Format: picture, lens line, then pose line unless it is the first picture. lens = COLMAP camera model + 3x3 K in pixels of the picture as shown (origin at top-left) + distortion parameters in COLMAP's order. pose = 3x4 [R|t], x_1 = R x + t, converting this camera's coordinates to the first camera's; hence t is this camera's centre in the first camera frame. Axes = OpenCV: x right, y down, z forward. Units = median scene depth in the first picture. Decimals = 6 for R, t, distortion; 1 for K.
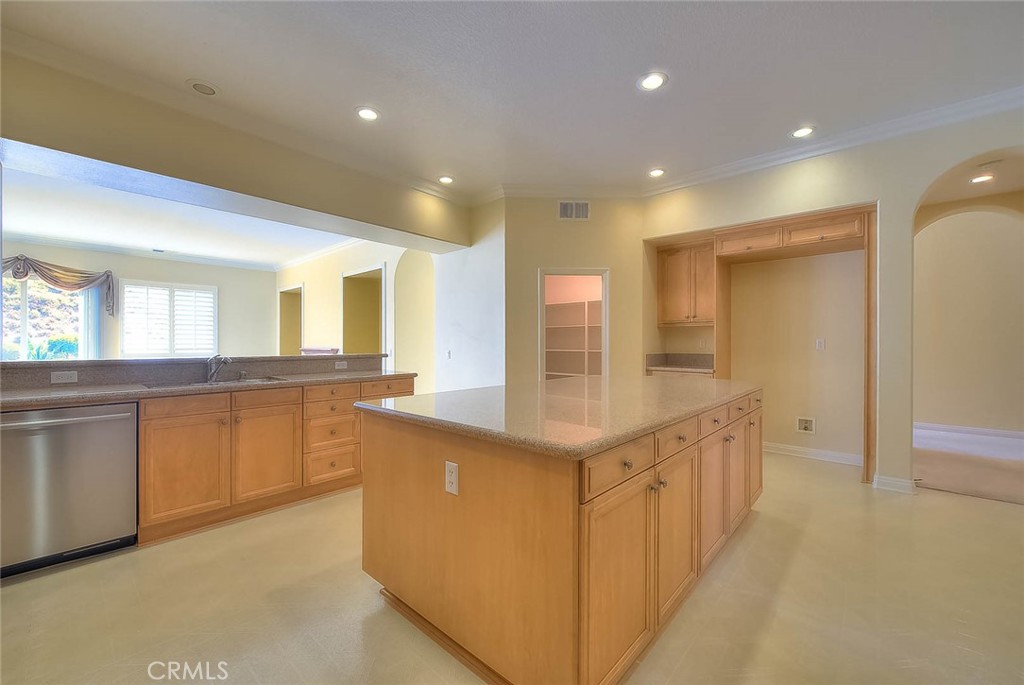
lens RADIAL K [[409.5, 0, 512.0], [0, 409.5, 342.5], [0, 0, 1]] dist [-0.001959, -0.000420]
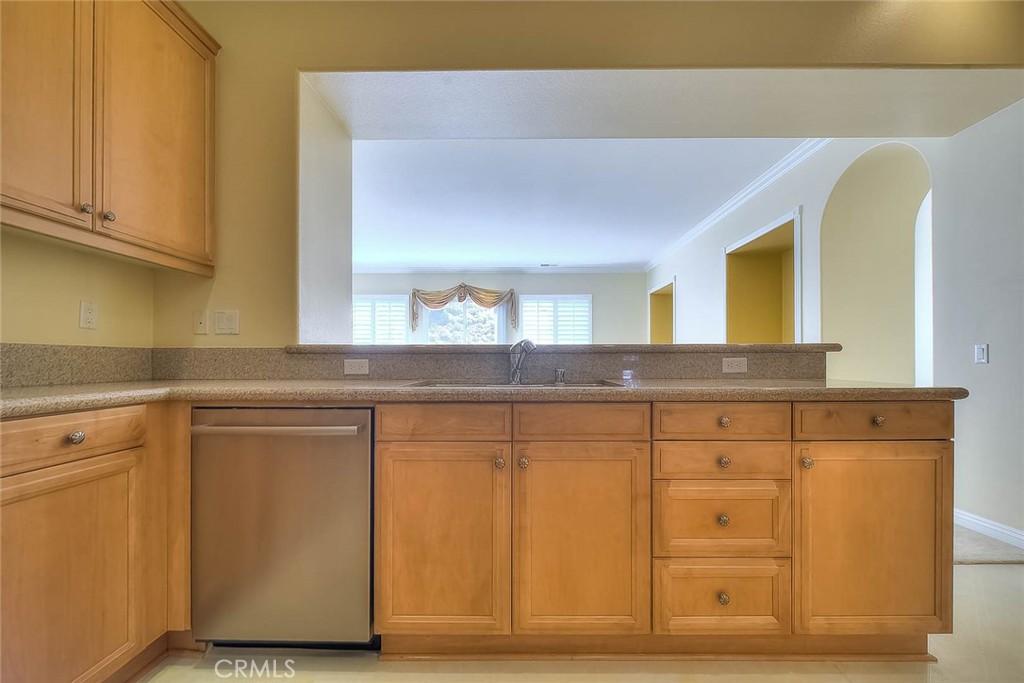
lens RADIAL K [[414.6, 0, 523.7], [0, 414.6, 360.7], [0, 0, 1]] dist [0.000525, 0.000060]
pose [[0.671550, -0.003232, -0.740952, -0.273182], [0.001472, 0.999994, -0.003029, 0.063684], [0.740958, 0.000943, 0.671551, 0.597266]]
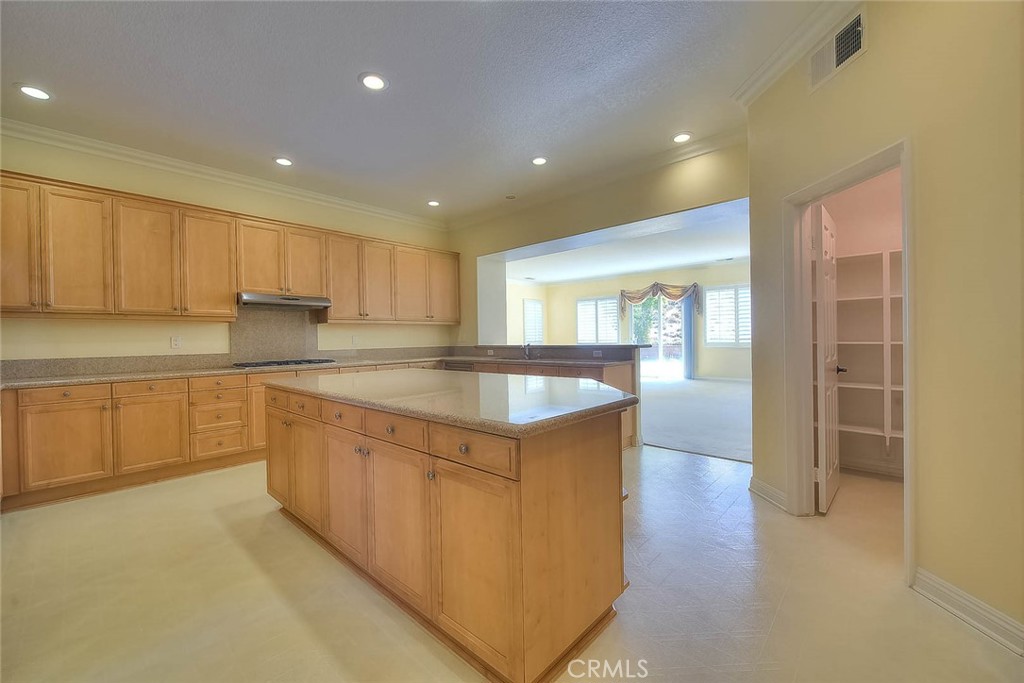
lens RADIAL K [[416.2, 0, 512.0], [0, 416.2, 341.5], [0, 0, 1]] dist [-0.000743, -0.000017]
pose [[-0.014187, 0.004029, -0.999891, 1.000863], [0.016295, 0.999860, 0.003798, 0.015540], [0.999767, -0.016239, -0.014251, 0.956933]]
